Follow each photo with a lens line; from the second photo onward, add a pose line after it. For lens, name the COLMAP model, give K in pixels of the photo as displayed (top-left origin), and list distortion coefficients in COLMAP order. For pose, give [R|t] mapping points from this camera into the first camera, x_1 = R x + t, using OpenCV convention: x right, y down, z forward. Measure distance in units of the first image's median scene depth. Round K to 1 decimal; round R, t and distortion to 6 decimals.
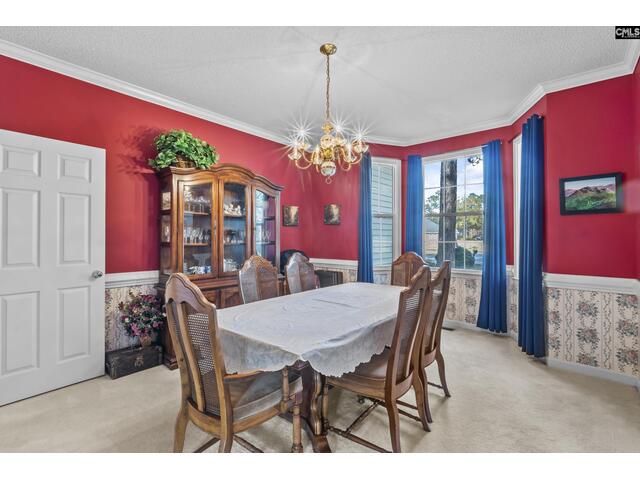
lens RADIAL K [[294.5, 0, 324.7], [0, 294.5, 237.7], [0, 0, 1]] dist [-0.001160, -0.000537]
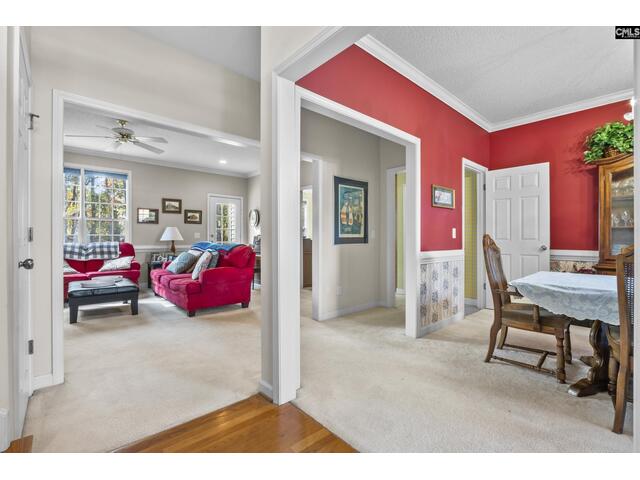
lens RADIAL K [[294.5, 0, 324.7], [0, 294.5, 237.7], [0, 0, 1]] dist [-0.001160, -0.000537]
pose [[-0.135656, -0.013280, -0.990667, 0.810324], [-0.001561, 0.999912, -0.013190, 0.088831], [0.990755, -0.000243, -0.135665, 0.104658]]
